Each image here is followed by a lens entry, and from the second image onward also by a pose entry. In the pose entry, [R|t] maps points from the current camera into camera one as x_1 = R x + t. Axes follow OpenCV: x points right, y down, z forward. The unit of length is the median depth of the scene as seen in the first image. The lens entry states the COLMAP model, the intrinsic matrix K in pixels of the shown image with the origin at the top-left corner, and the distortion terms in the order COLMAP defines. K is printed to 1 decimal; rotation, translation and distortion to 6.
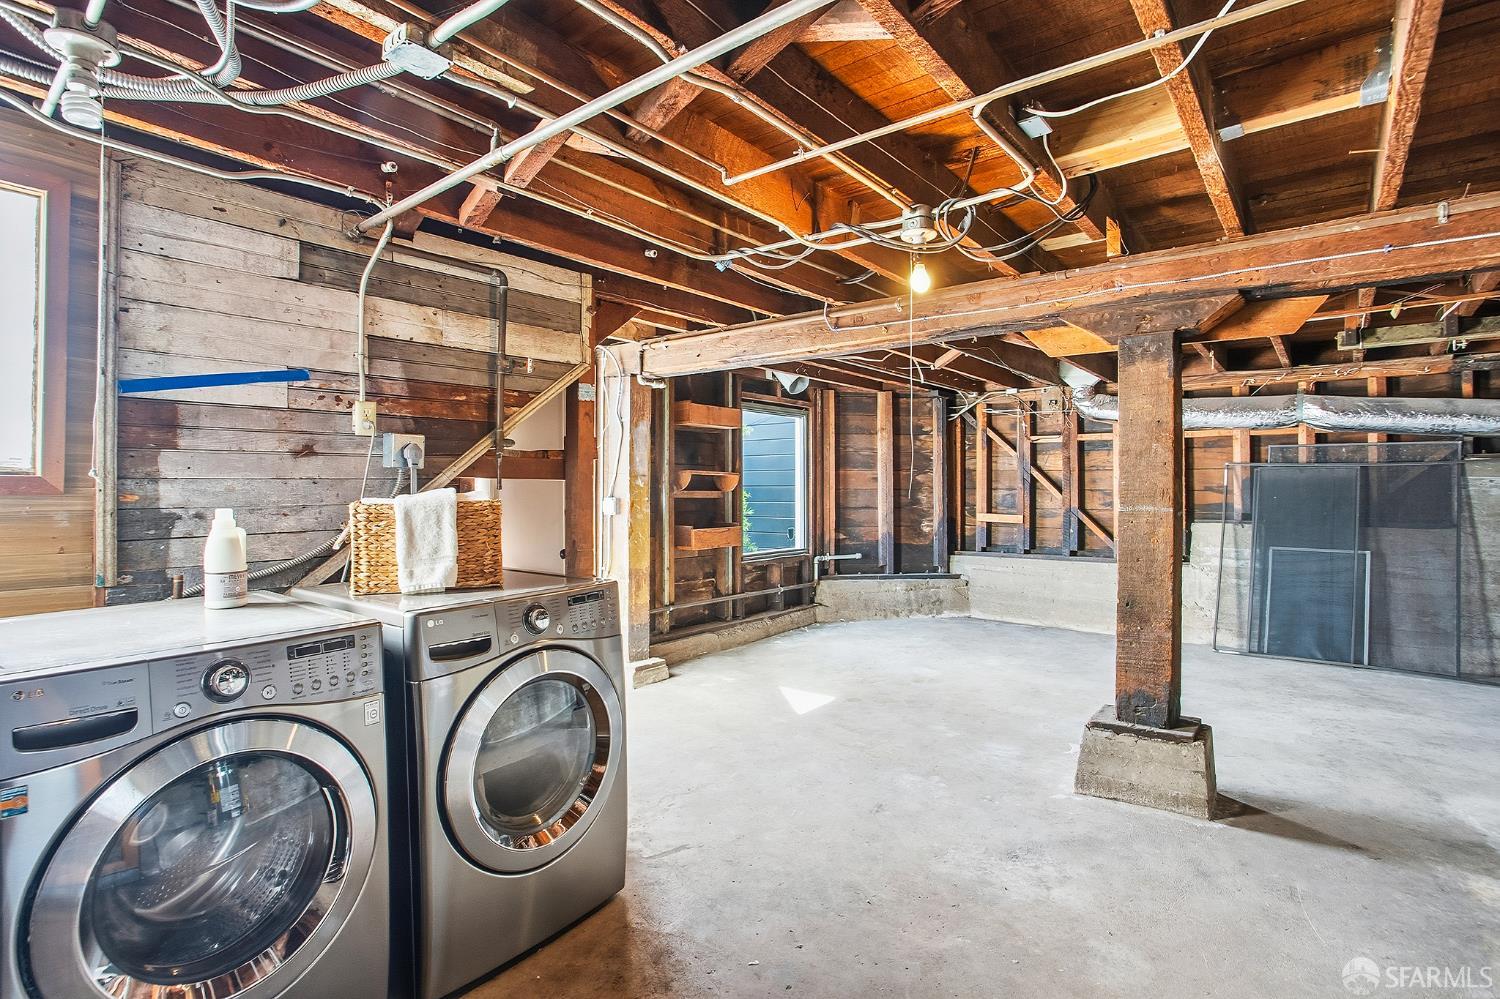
lens RADIAL K [[739.3, 0, 737.2], [0, 739.3, 487.6], [0, 0, 1]] dist [-0.074160, 0.034408]
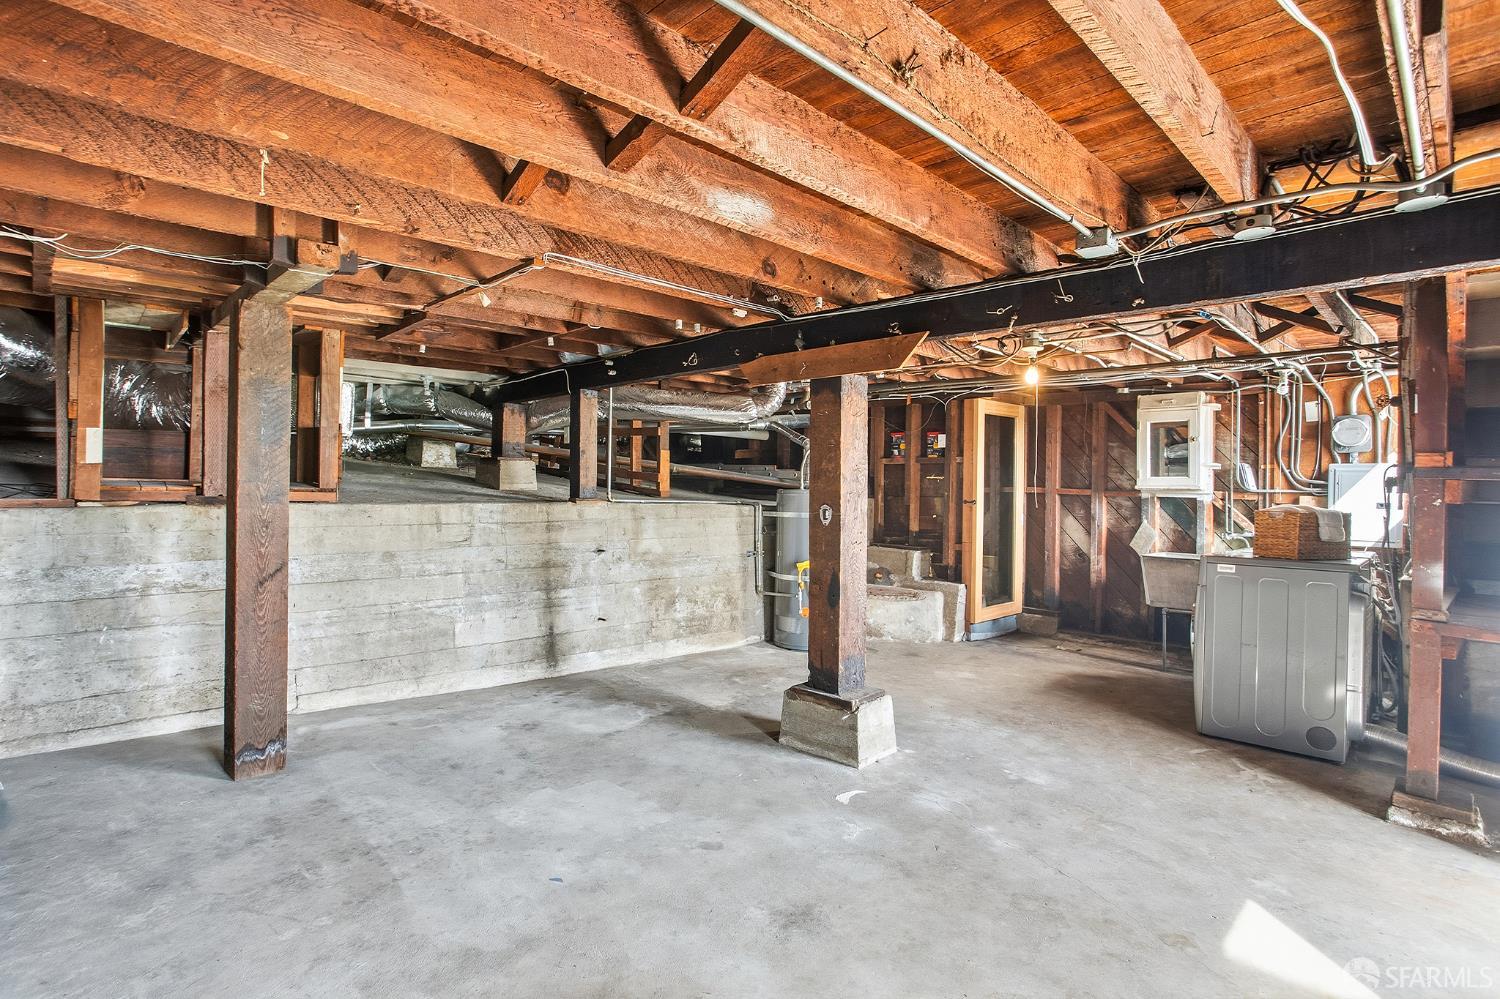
lens RADIAL K [[739.3, 0, 737.2], [0, 739.3, 487.6], [0, 0, 1]] dist [-0.074160, 0.034408]
pose [[-0.993690, -0.011475, 0.111570, 0.550387], [-0.011355, 0.999934, 0.001710, -0.016623], [-0.111583, 0.000432, -0.993755, 2.065623]]
